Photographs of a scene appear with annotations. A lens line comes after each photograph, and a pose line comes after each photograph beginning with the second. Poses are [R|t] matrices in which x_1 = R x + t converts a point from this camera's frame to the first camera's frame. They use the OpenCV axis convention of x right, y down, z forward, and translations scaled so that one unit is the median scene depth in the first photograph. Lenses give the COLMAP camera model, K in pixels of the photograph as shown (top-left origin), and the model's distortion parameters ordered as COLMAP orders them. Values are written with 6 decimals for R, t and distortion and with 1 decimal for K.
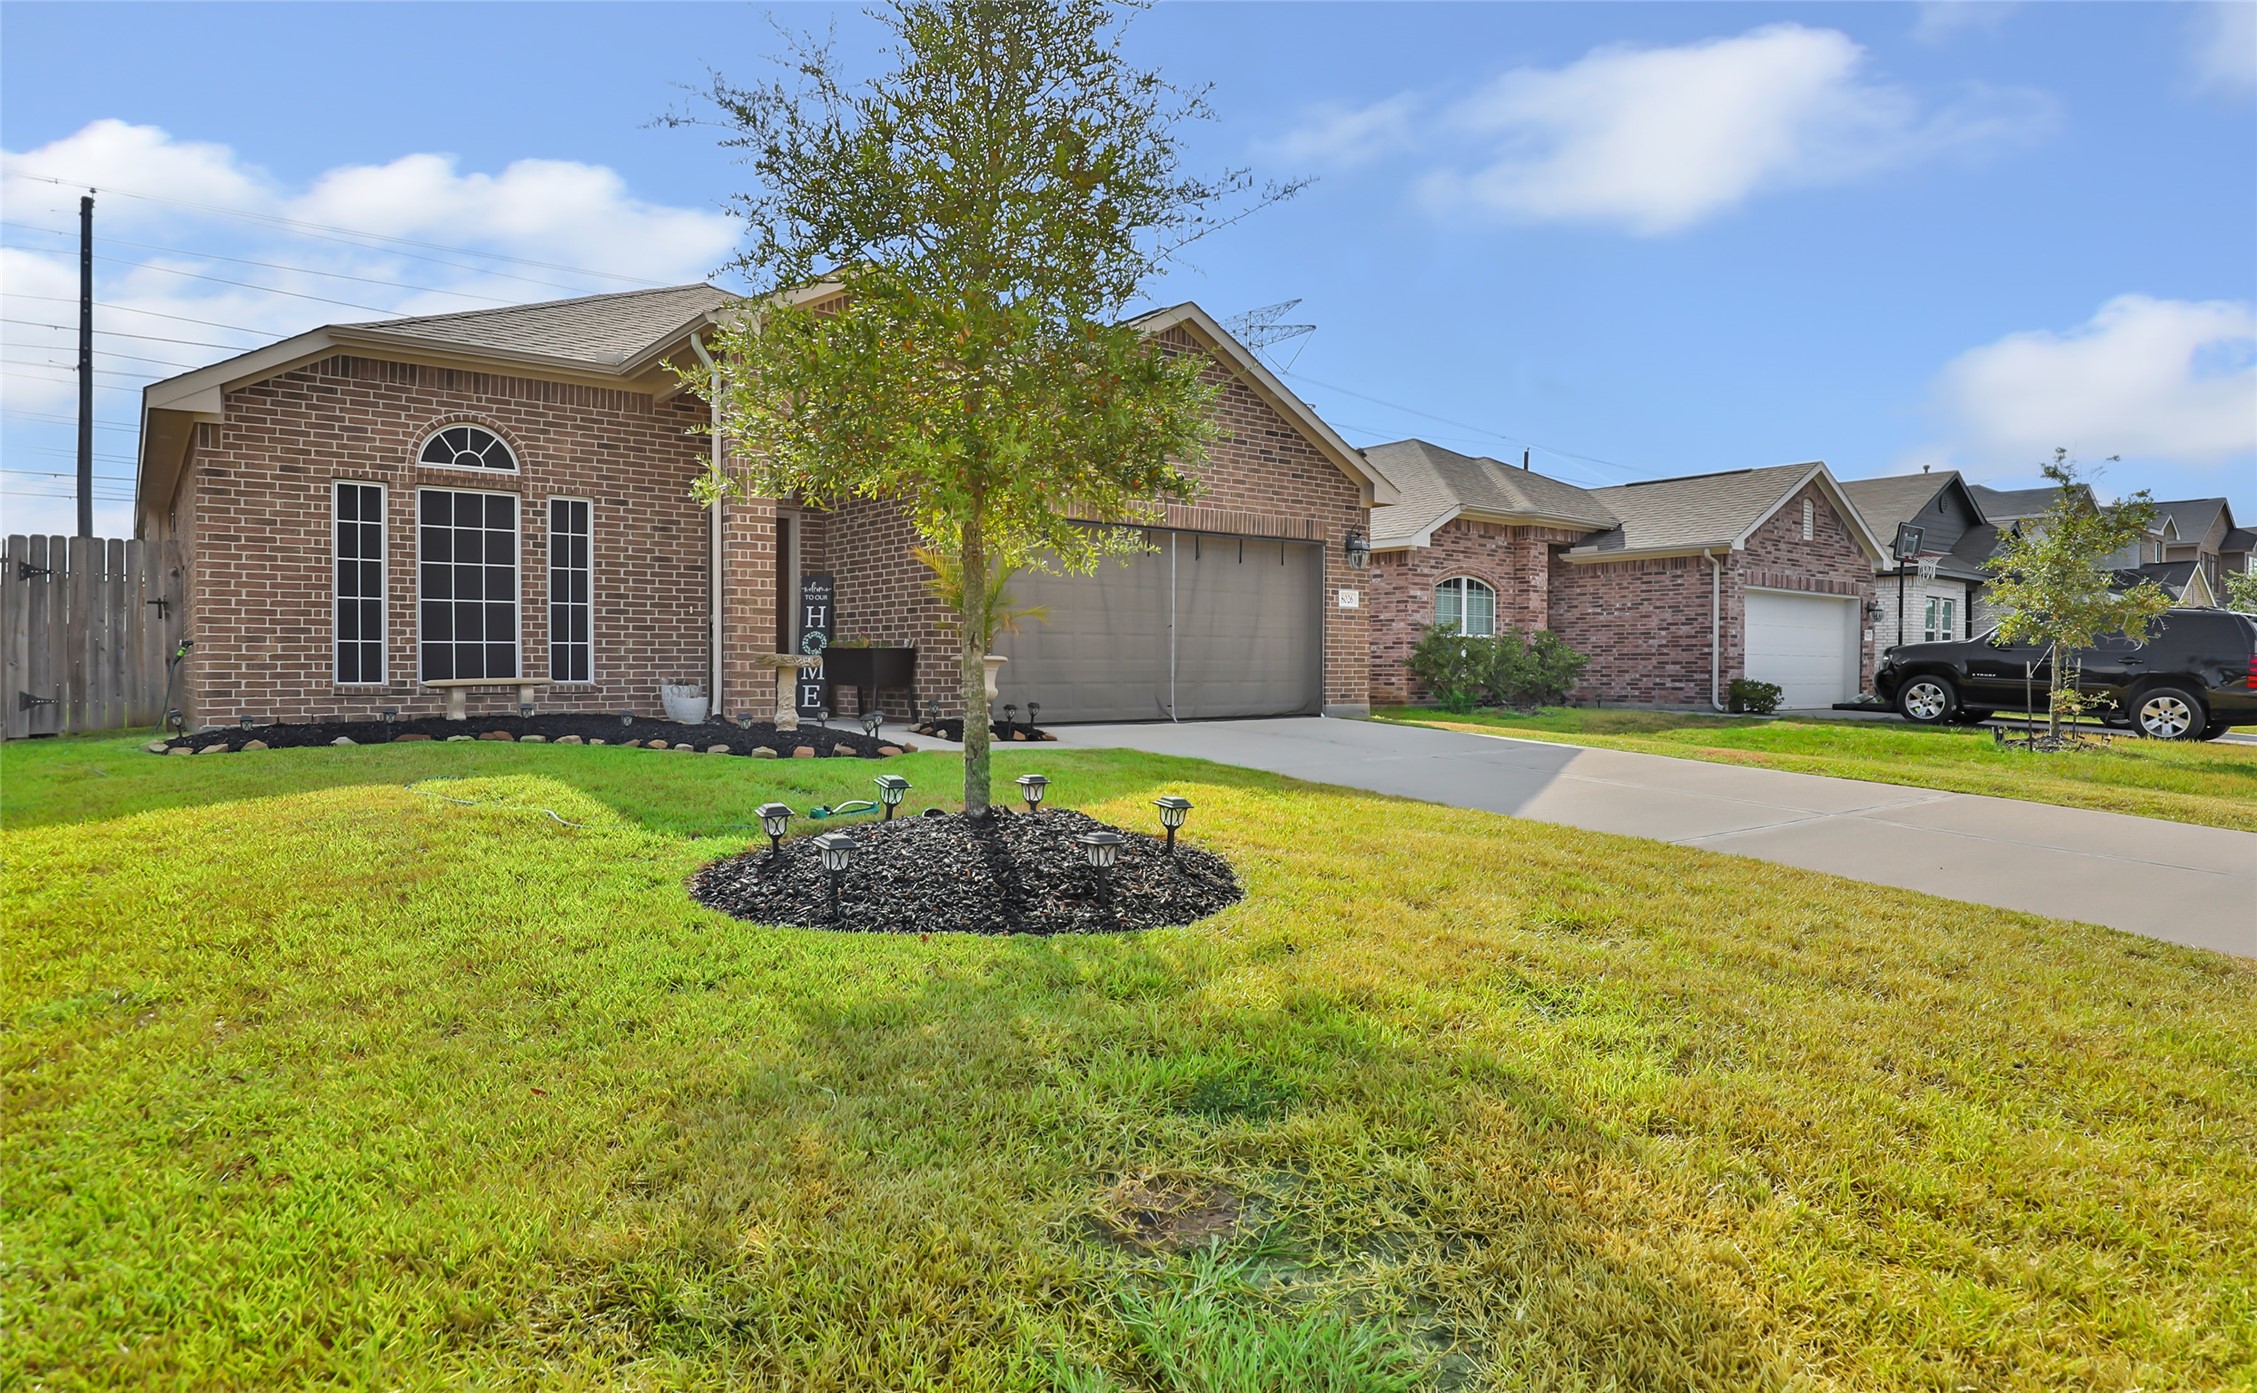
lens RADIAL K [[1265.3, 0, 1153.3], [0, 1265.3, 682.8], [0, 0, 1]] dist [-0.009156, -0.001431]
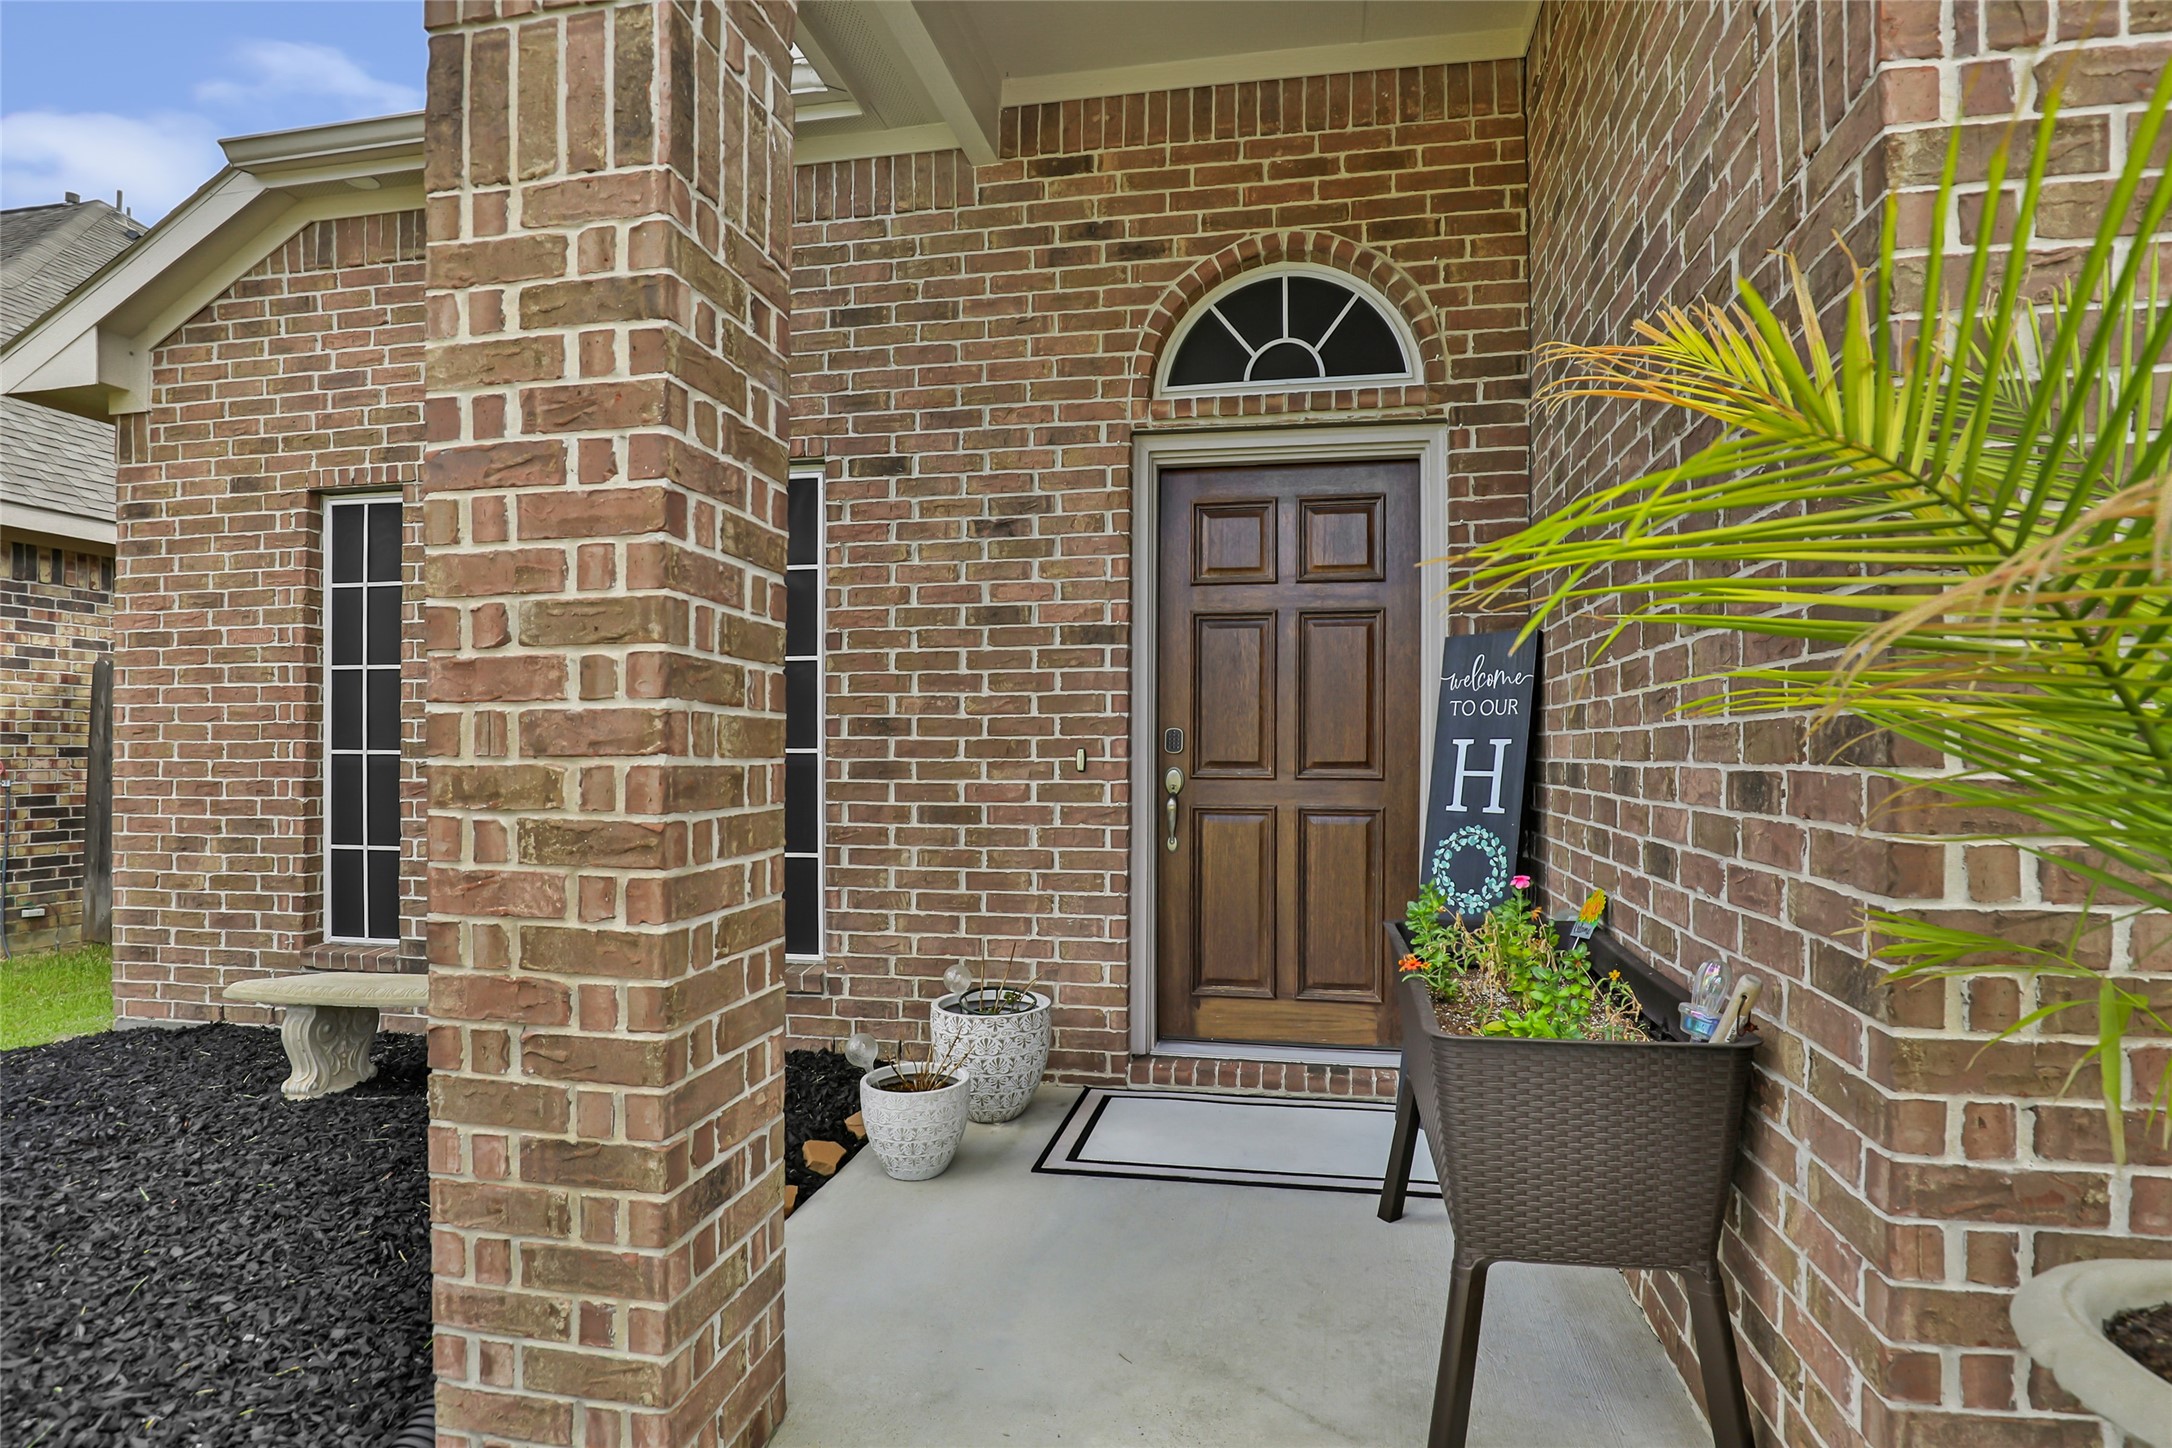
lens RADIAL K [[1169.6, 0, 1085.5], [0, 1169.6, 747.3], [0, 0, 1]] dist [-0.026774, -0.000852]
pose [[0.628244, -0.001516, -0.778015, -0.134959], [-0.010415, 0.999892, -0.010358, -0.062927], [0.777947, 0.014610, 0.628160, 0.878251]]
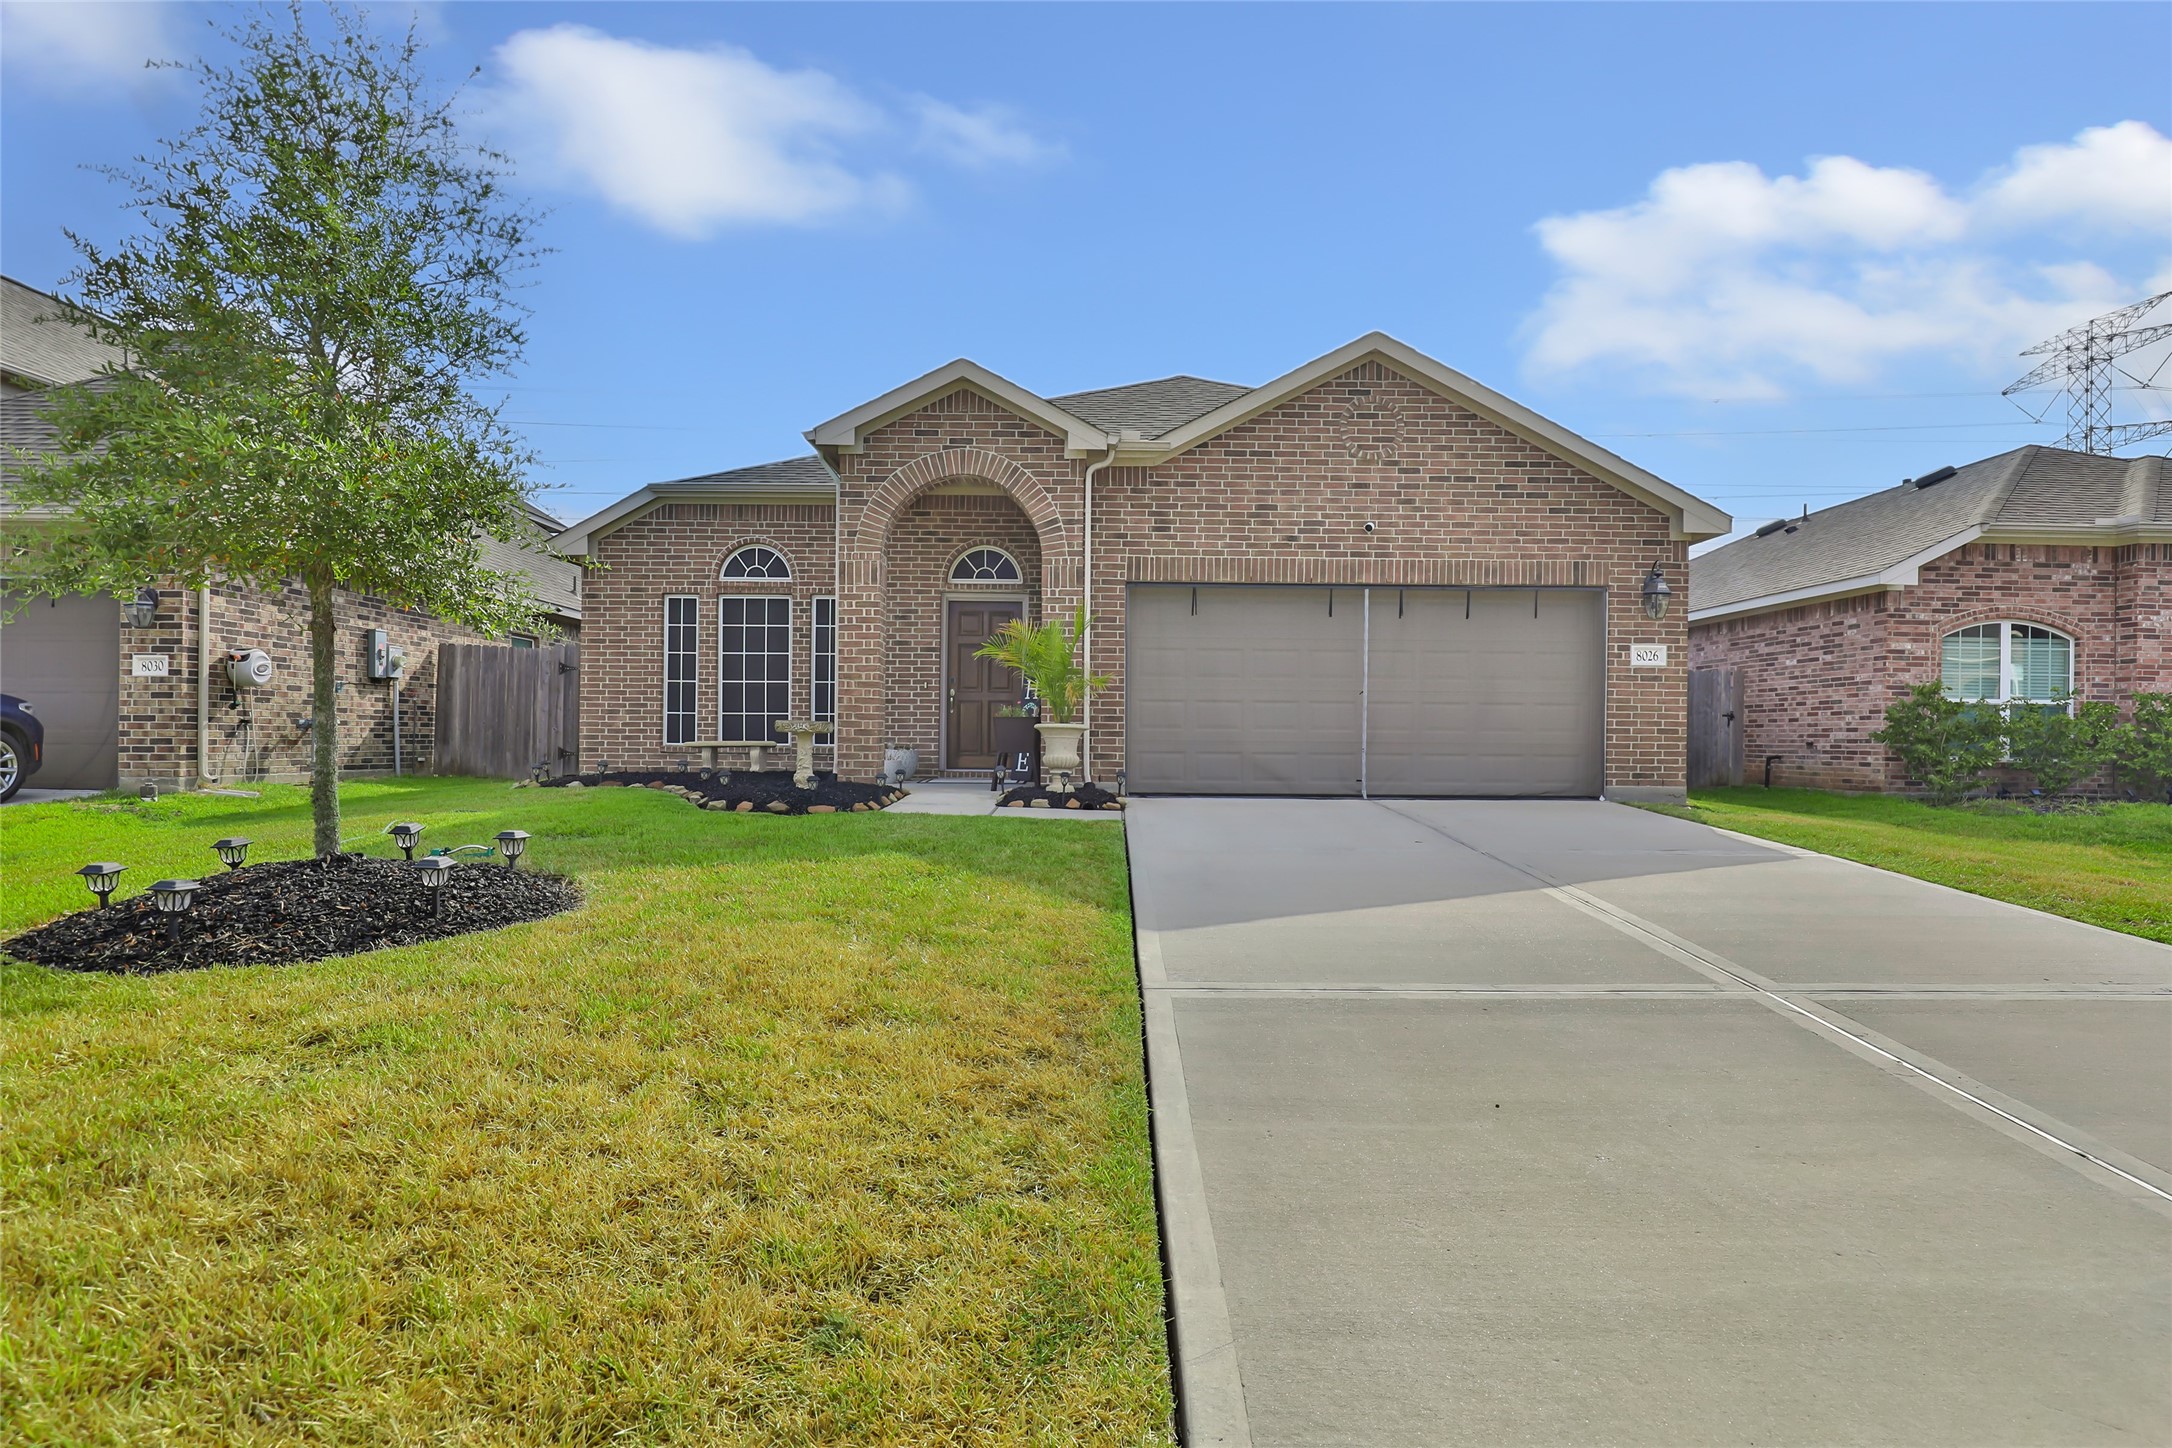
lens RADIAL K [[1169.6, 0, 1120.1], [0, 1169.6, 739.8], [0, 0, 1]] dist [-0.026774, -0.000852]
pose [[0.784306, 0.007653, -0.620327, 0.483969], [-0.016533, 0.999827, -0.008569, -0.001099], [0.620154, 0.016977, 0.784297, 0.290393]]
